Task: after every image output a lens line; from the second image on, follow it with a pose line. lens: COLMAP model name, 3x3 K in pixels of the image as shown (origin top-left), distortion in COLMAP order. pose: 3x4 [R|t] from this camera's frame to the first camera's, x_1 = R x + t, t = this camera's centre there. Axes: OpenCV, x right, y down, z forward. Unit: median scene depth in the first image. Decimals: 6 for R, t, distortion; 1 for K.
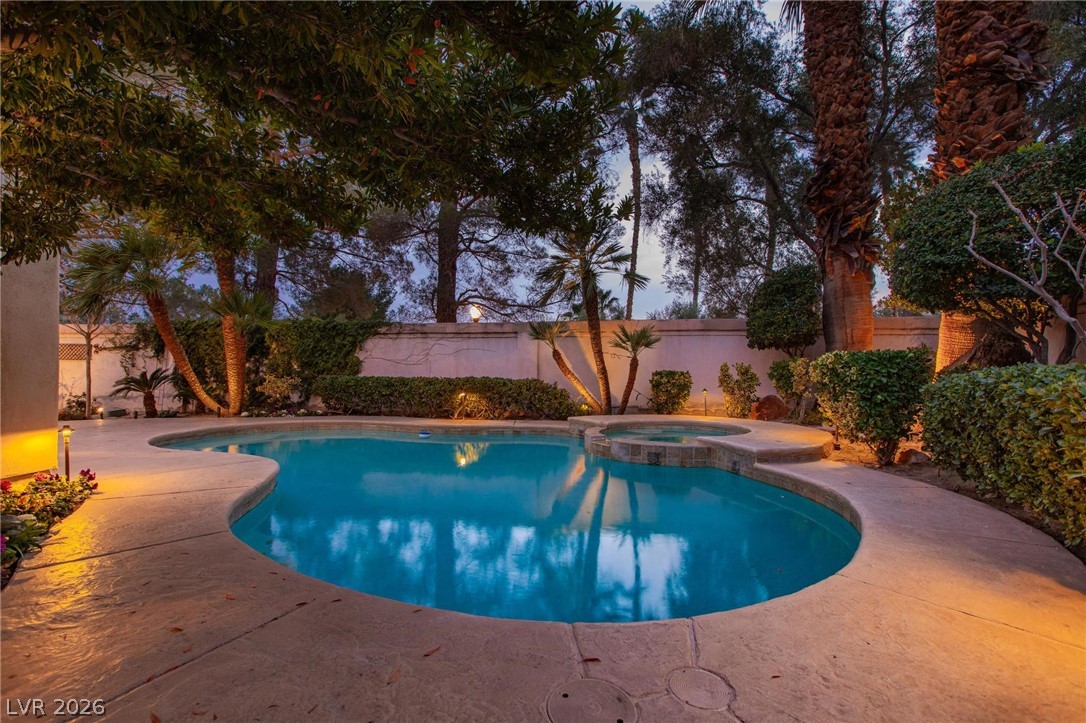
lens RADIAL K [[502.6, 0, 539.7], [0, 502.6, 360.8], [0, 0, 1]] dist [-0.004756, -0.000844]
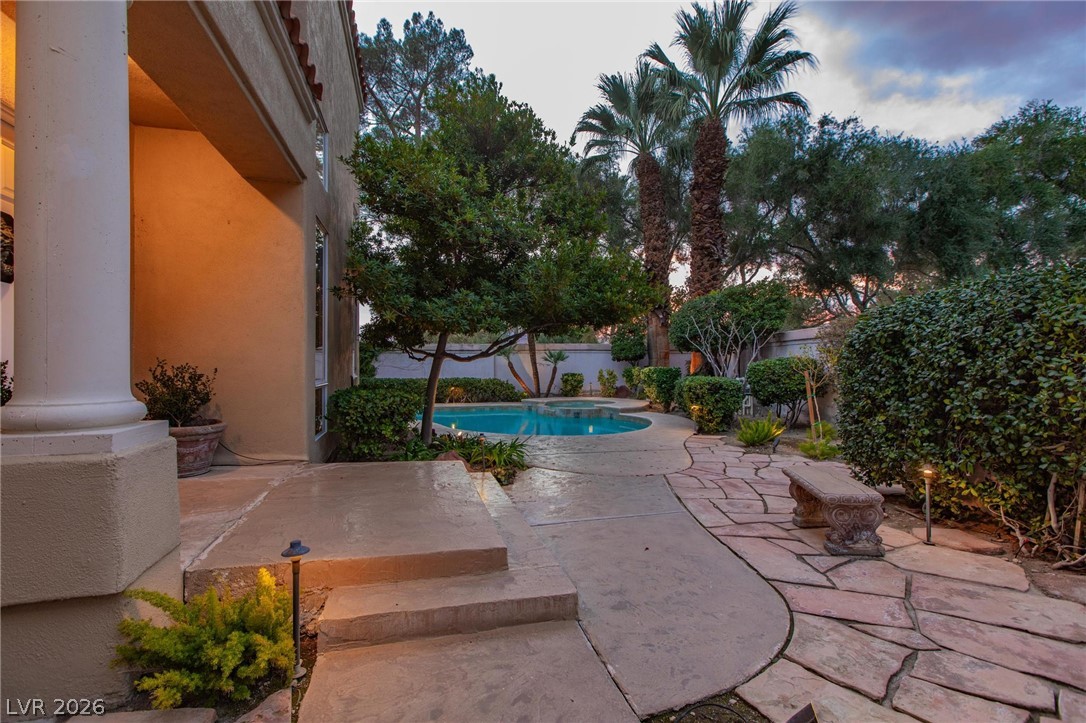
lens RADIAL K [[498.0, 0, 539.5], [0, 498.0, 362.3], [0, 0, 1]] dist [0.002491, 0.000272]
pose [[0.960833, -0.006872, 0.277041, -0.385887], [0.001689, 0.999819, 0.018944, -0.058053], [-0.277121, -0.017734, 0.960671, -0.764635]]
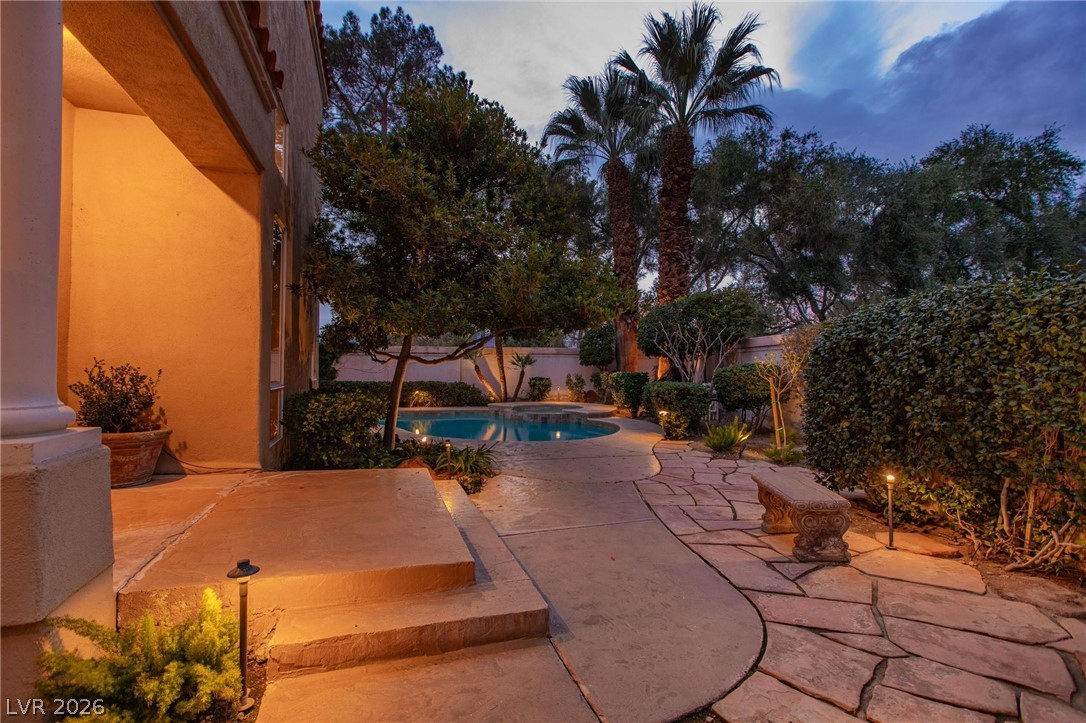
lens RADIAL K [[502.6, 0, 539.7], [0, 502.6, 360.8], [0, 0, 1]] dist [-0.004756, -0.000844]
pose [[0.940200, 0.005658, 0.340576, -0.386009], [-0.008989, 0.999926, 0.008203, -0.058367], [-0.340505, -0.010774, 0.940181, -0.752680]]
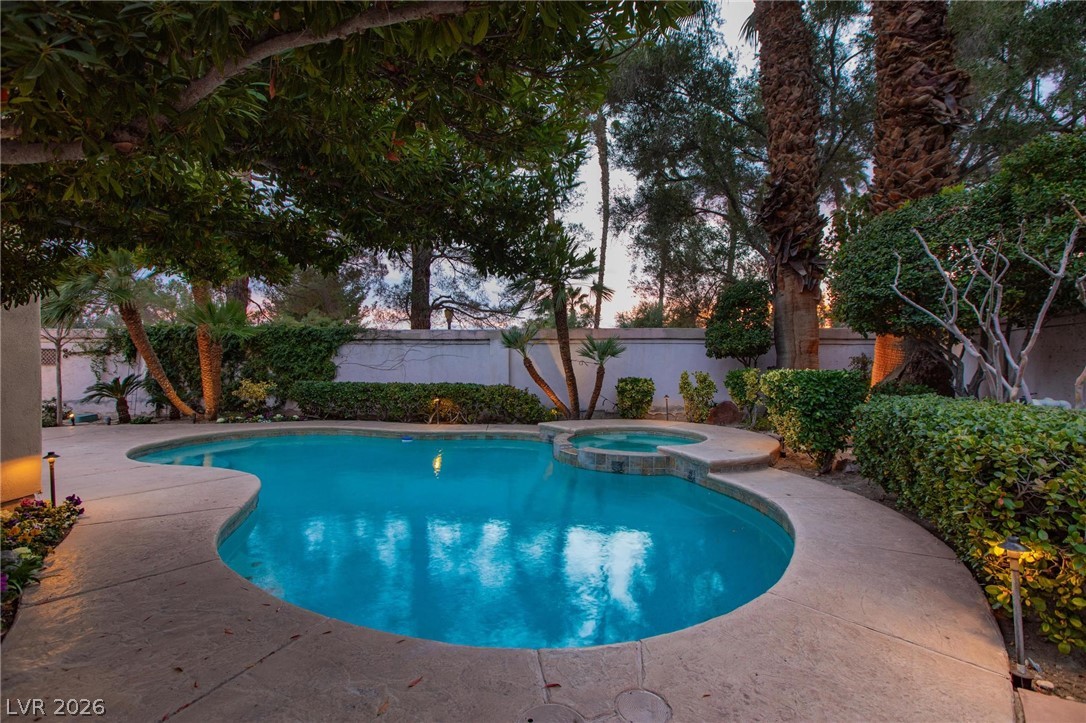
lens RADIAL K [[491.0, 0, 538.2], [0, 491.0, 361.2], [0, 0, 1]] dist [-0.008410, -0.000274]
pose [[0.998568, -0.000835, 0.053499, 0.001513], [-0.000107, 0.999845, 0.017612, -0.035887], [-0.053506, -0.017592, 0.998413, -0.024933]]
